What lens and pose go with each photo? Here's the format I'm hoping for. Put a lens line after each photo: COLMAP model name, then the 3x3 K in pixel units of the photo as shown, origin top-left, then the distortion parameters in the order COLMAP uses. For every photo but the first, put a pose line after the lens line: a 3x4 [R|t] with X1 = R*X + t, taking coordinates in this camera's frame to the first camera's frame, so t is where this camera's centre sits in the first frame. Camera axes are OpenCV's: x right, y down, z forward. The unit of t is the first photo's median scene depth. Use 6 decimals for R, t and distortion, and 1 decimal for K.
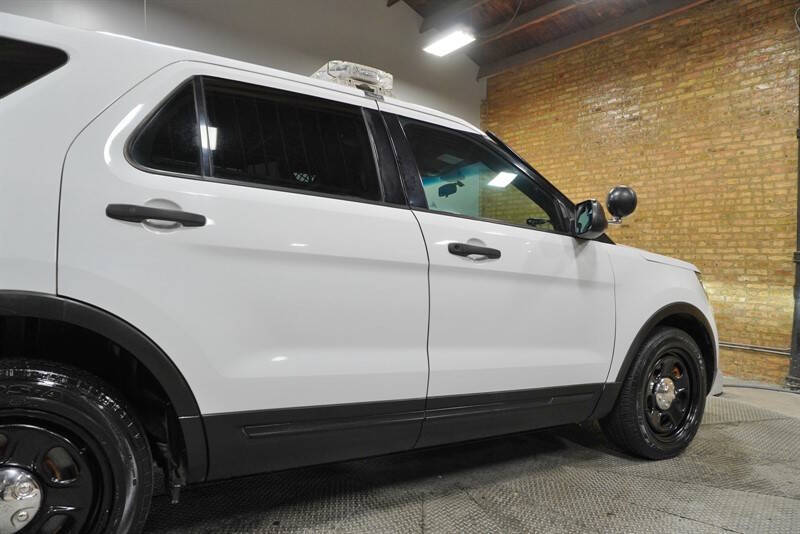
lens RADIAL K [[534.4, 0, 398.3], [0, 534.4, 264.3], [0, 0, 1]] dist [-0.046020, 0.029735]
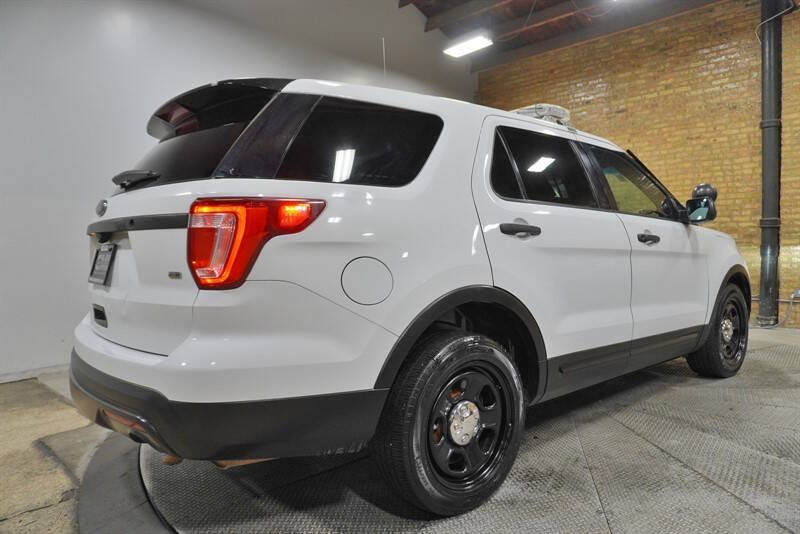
lens RADIAL K [[534.4, 0, 399.1], [0, 534.4, 266.5], [0, 0, 1]] dist [-0.046020, 0.029735]
pose [[0.986951, -0.063281, 0.148065, -0.266843], [0.055971, 0.997023, 0.053034, -0.022714], [-0.150980, -0.044055, 0.987555, -0.114956]]
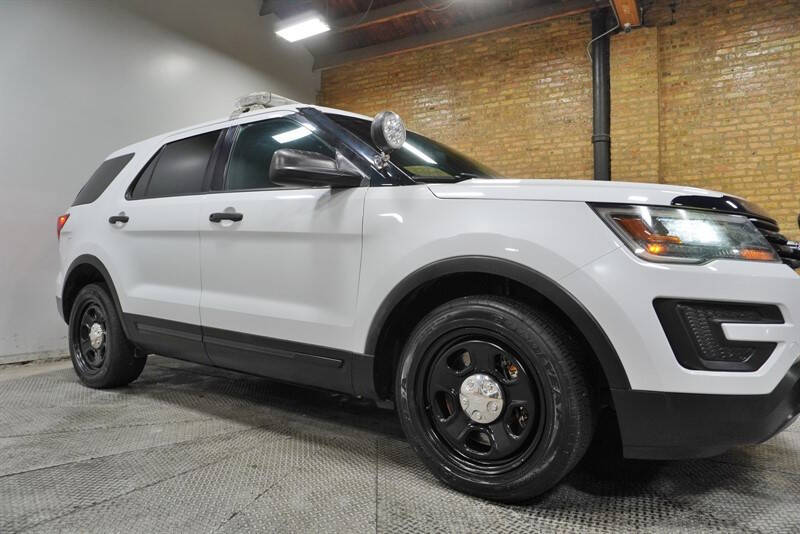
lens RADIAL K [[534.4, 0, 395.6], [0, 534.4, 264.6], [0, 0, 1]] dist [-0.046020, 0.029735]
pose [[0.916657, -0.031727, 0.398415, -0.175584], [0.029223, 0.999497, 0.012358, 0.022264], [-0.398606, 0.000314, 0.917122, 0.009045]]
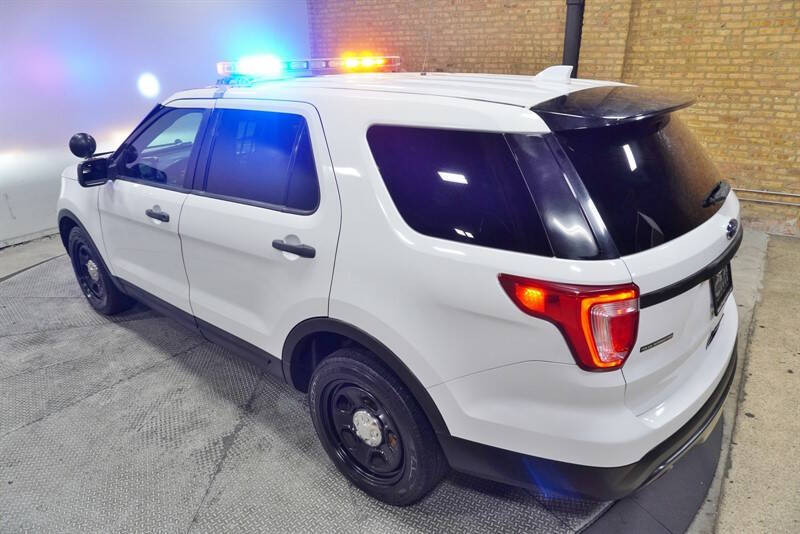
lens RADIAL K [[534.4, 0, 398.3], [0, 534.4, 264.9], [0, 0, 1]] dist [-0.046020, 0.029735]
pose [[0.951495, -0.156419, 0.264936, -0.037628], [0.043400, 0.920745, 0.387744, -0.153196], [-0.304589, -0.357438, 0.882872, -0.172736]]
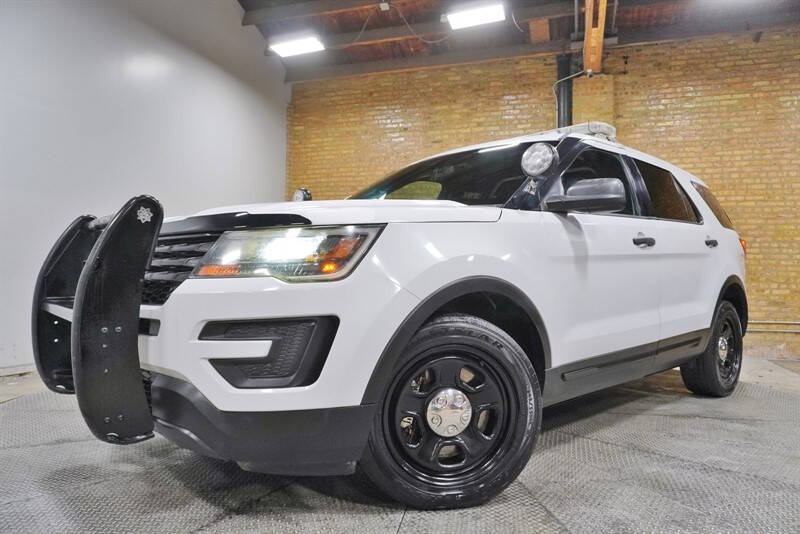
lens RADIAL K [[534.4, 0, 397.4], [0, 534.4, 265.6], [0, 0, 1]] dist [-0.046020, 0.029735]
pose [[0.825800, -0.005605, 0.563935, -0.364281], [0.005979, 0.999981, 0.001185, 0.010526], [-0.563931, 0.002393, 0.825818, 0.042332]]
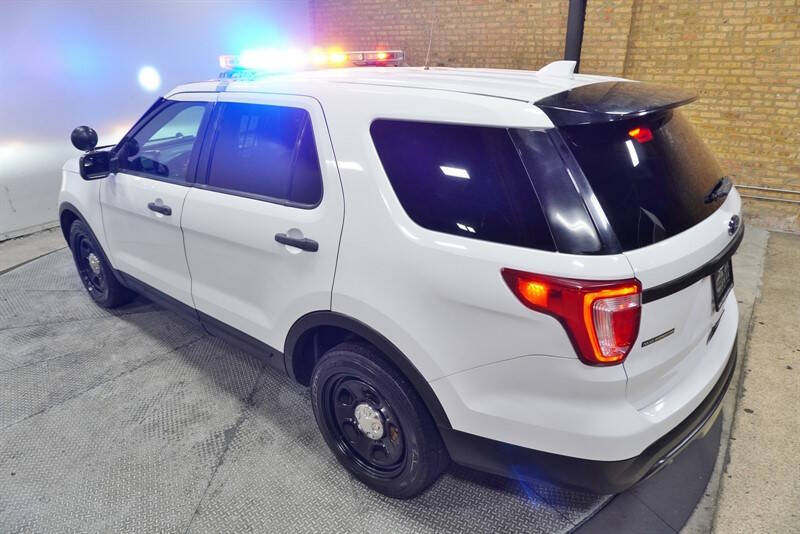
lens RADIAL K [[534.4, 0, 398.5], [0, 534.4, 264.7], [0, 0, 1]] dist [-0.046020, 0.029735]
pose [[0.951828, -0.154036, 0.265135, -0.040305], [0.038165, 0.917455, 0.396005, -0.153253], [-0.304248, -0.366809, 0.879138, -0.173252]]
